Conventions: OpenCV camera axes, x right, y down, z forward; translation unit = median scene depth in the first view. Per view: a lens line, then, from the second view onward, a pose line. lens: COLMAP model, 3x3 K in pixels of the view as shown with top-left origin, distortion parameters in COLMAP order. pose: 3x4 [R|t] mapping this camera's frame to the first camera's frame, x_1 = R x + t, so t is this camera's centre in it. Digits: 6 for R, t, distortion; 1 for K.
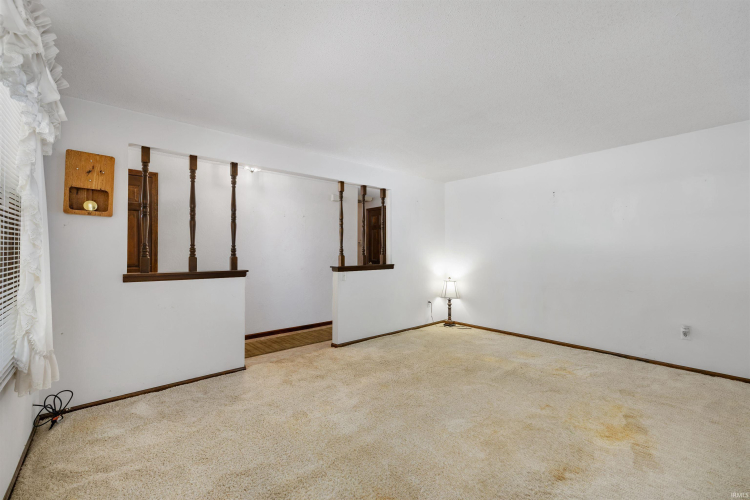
lens RADIAL K [[320.0, 0, 374.8], [0, 320.0, 248.1], [0, 0, 1]] dist [0.003465, -0.000399]
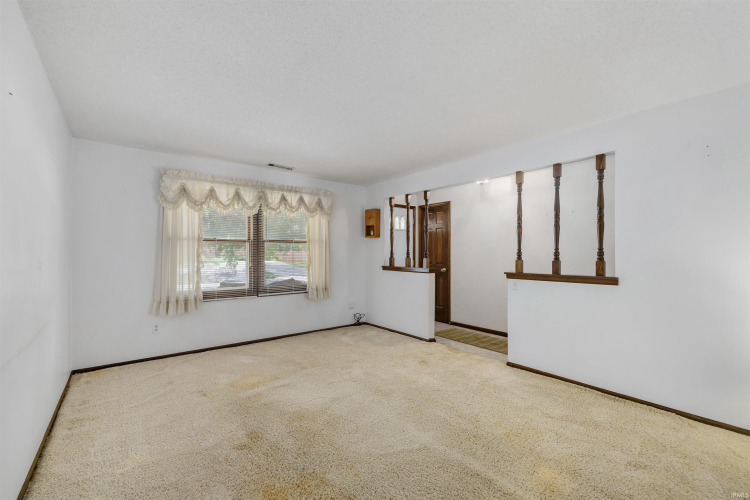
lens RADIAL K [[320.0, 0, 374.6], [0, 320.0, 253.5], [0, 0, 1]] dist [0.003465, -0.000399]
pose [[-0.050413, -0.001202, -0.998728, 0.753554], [0.006158, 0.999980, -0.001514, 0.005046], [0.998709, -0.006226, -0.050405, 0.665078]]
